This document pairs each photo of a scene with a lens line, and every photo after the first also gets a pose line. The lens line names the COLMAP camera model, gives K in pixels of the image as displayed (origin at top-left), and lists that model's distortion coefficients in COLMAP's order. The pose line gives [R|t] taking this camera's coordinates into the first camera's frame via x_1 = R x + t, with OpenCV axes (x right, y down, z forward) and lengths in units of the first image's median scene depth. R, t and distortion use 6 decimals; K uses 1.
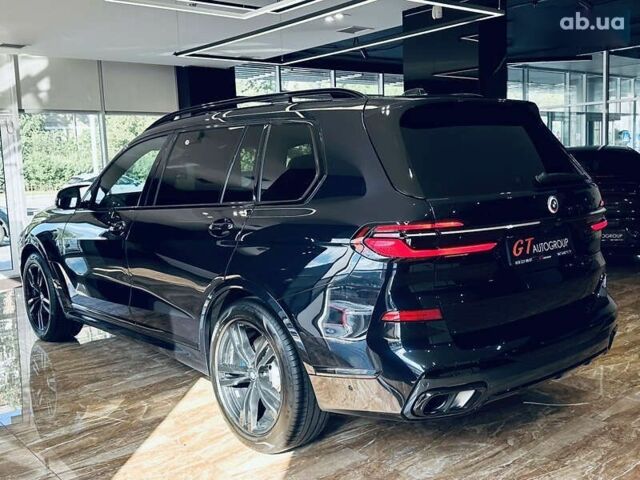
lens RADIAL K [[670.6, 0, 320.2], [0, 670.6, 207.1], [0, 0, 1]] dist [0.114680, -0.212282]
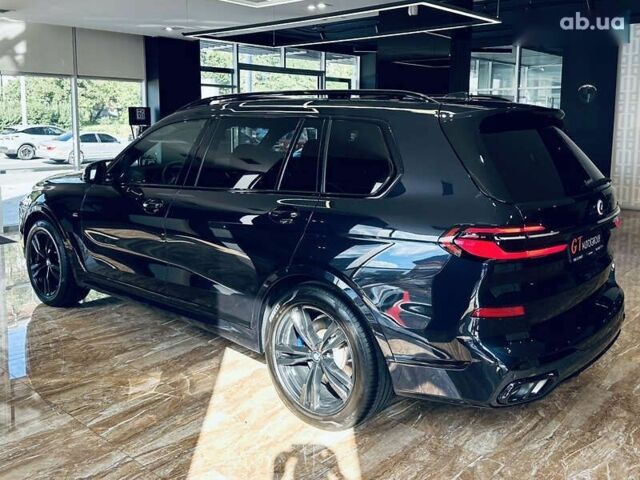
lens RADIAL K [[602.3, 0, 310.1], [0, 602.3, 160.1], [0, 0, 1]] dist [0.073524, -0.112862]
pose [[0.990193, 0.033125, 0.135719, -0.218061], [-0.032940, 0.999451, -0.003611, -0.049688], [-0.135764, -0.000896, 0.990741, 0.048743]]
